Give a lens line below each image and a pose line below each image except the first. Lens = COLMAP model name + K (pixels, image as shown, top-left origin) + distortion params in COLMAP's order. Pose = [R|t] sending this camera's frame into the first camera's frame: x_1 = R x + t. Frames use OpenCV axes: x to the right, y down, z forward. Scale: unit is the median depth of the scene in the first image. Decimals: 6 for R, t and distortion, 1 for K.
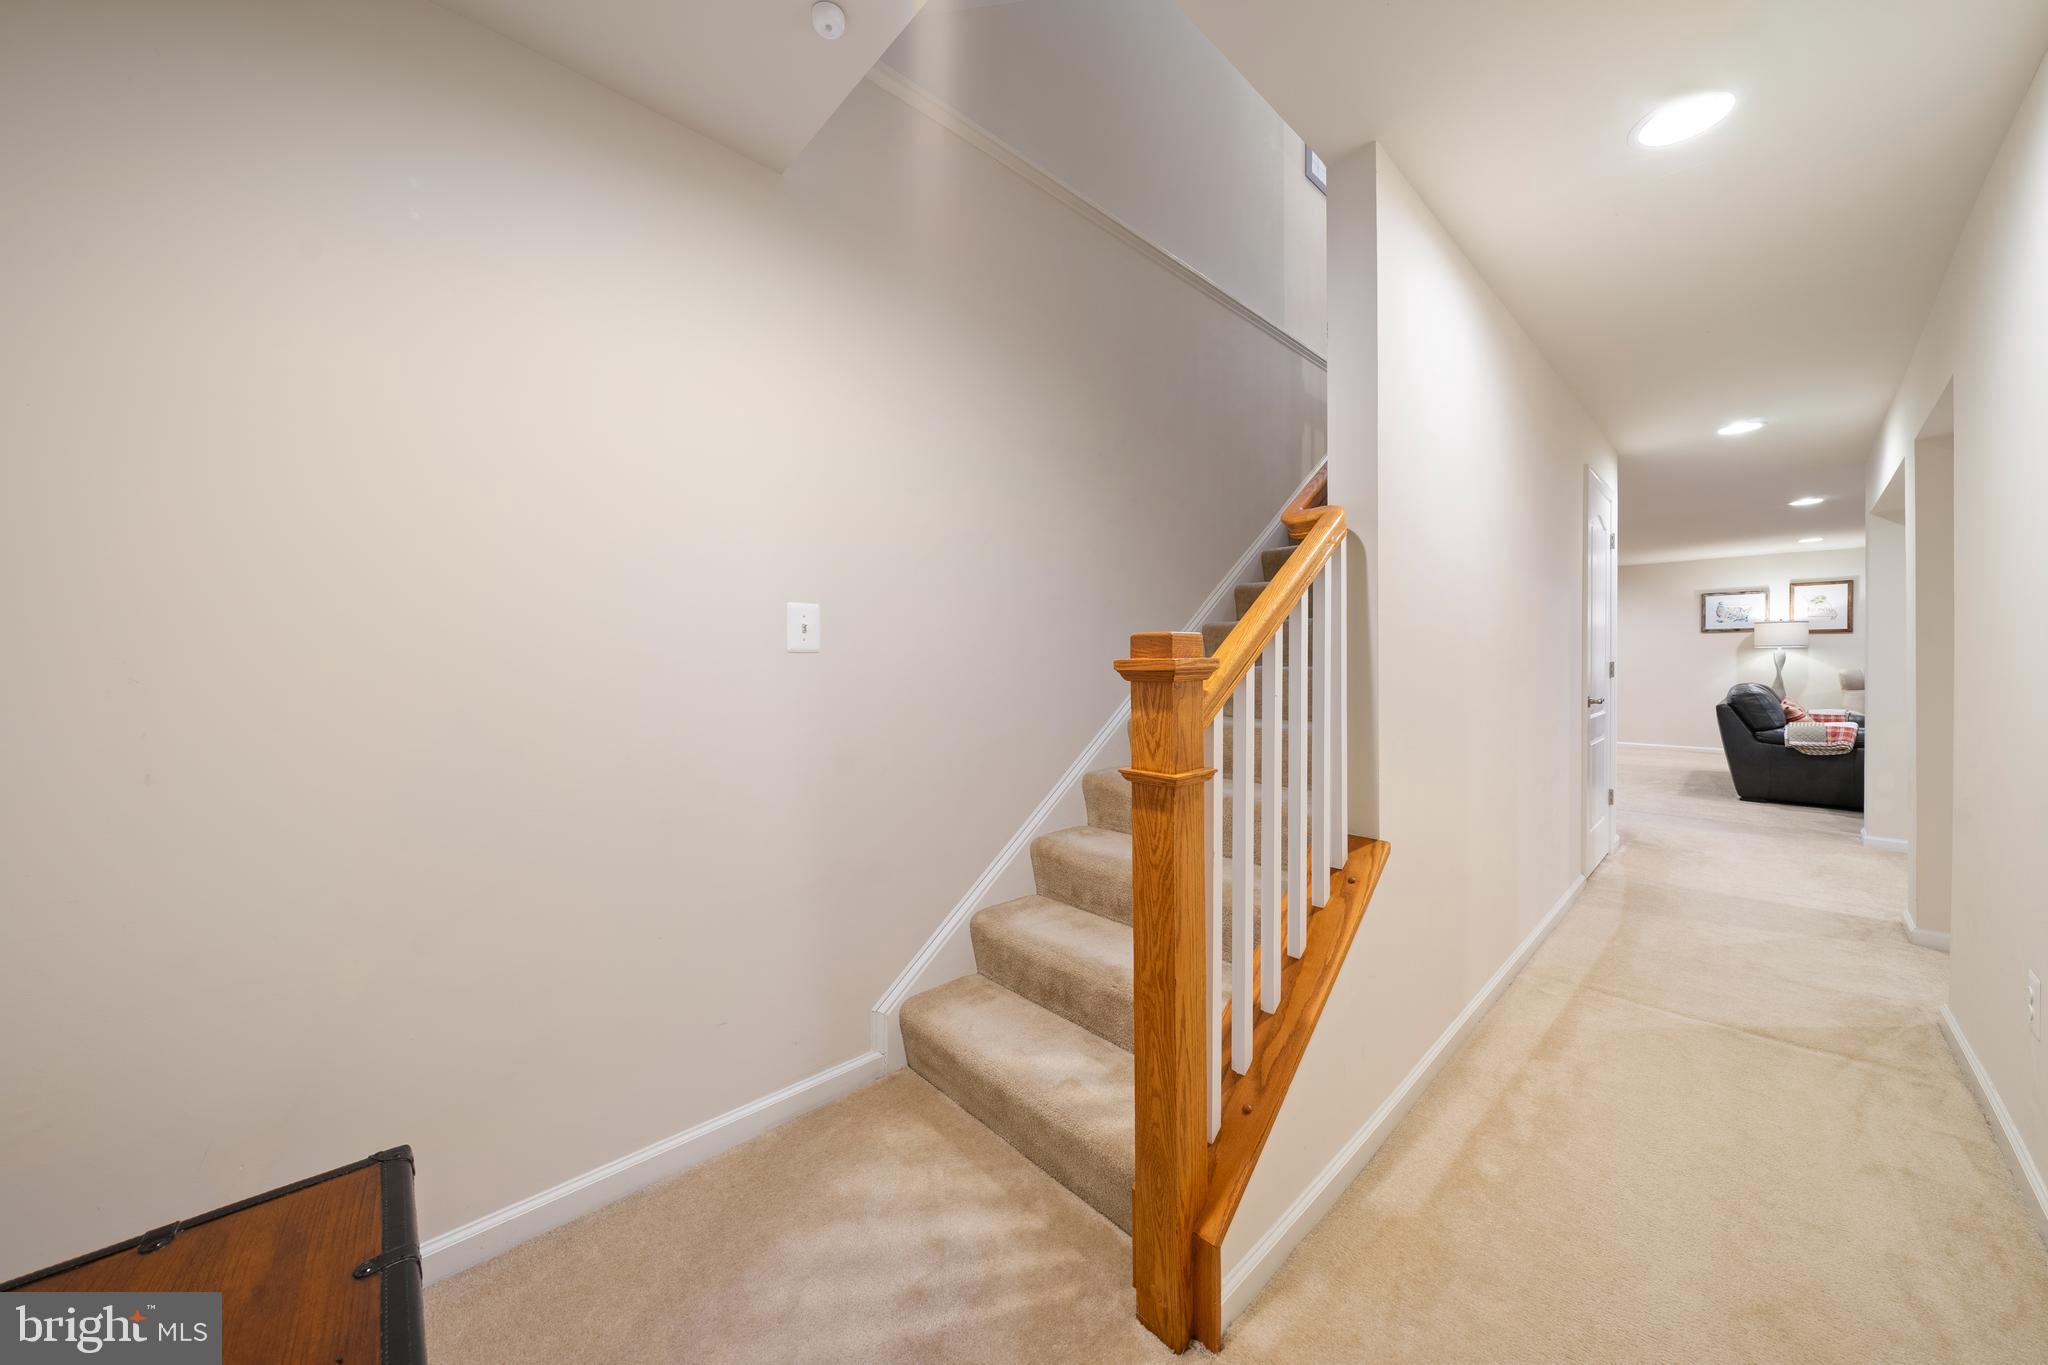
lens RADIAL K [[701.0, 0, 1021.7], [0, 701.0, 660.6], [0, 0, 1]] dist [-0.000679, -0.000016]
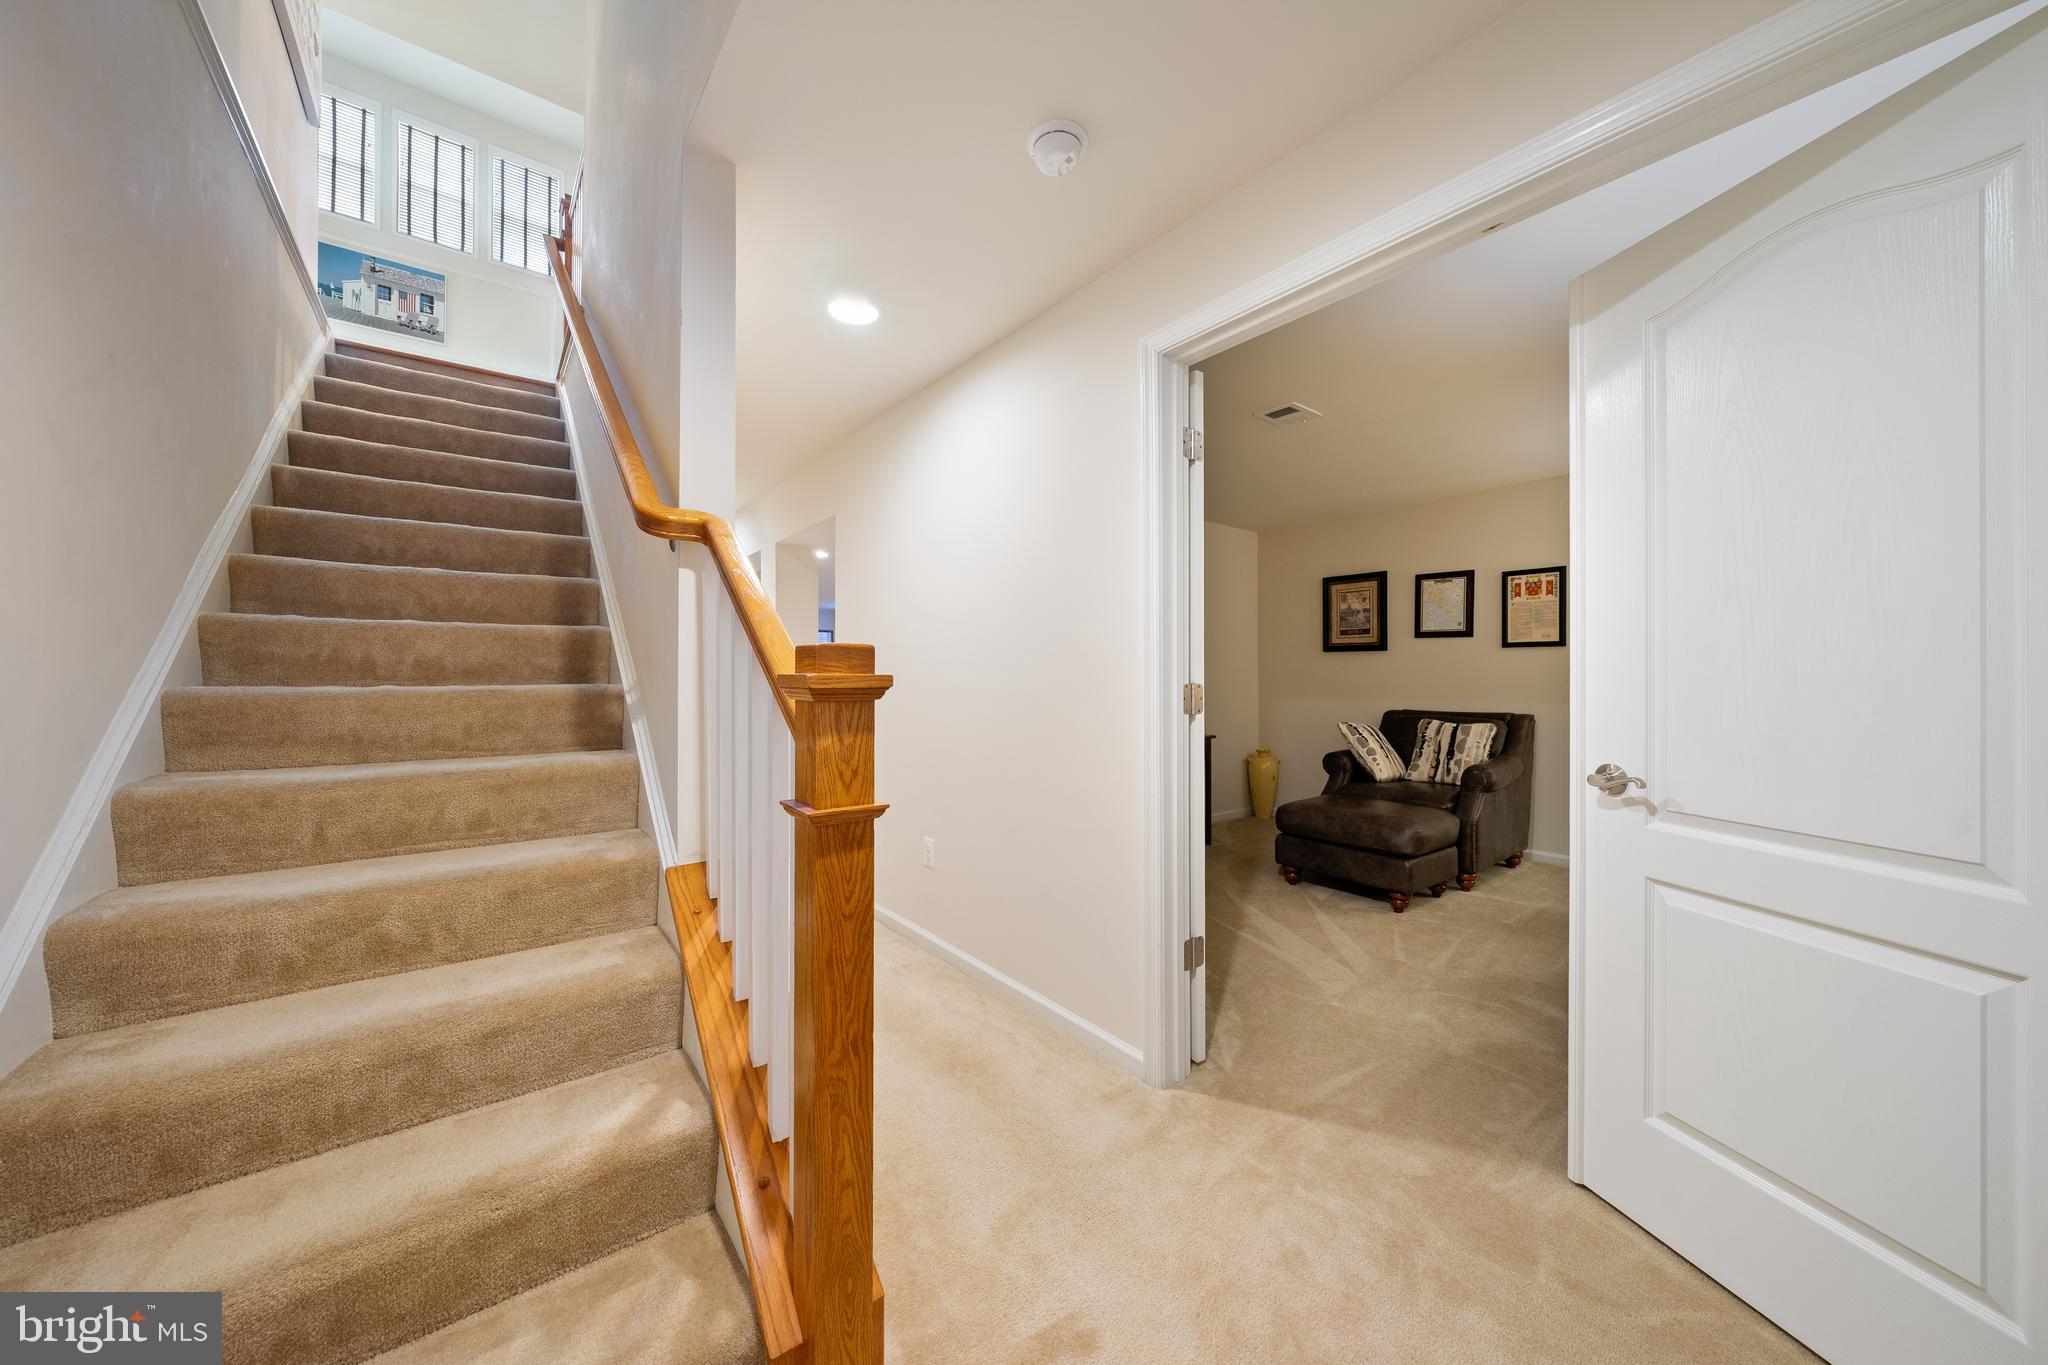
lens RADIAL K [[701.0, 0, 1017.7], [0, 701.0, 673.9], [0, 0, 1]] dist [-0.000679, -0.000016]
pose [[0.095292, 0.007171, 0.995424, -0.641198], [0.003592, 0.999965, -0.007548, 0.004565], [-0.995443, 0.004294, 0.095263, 0.711229]]
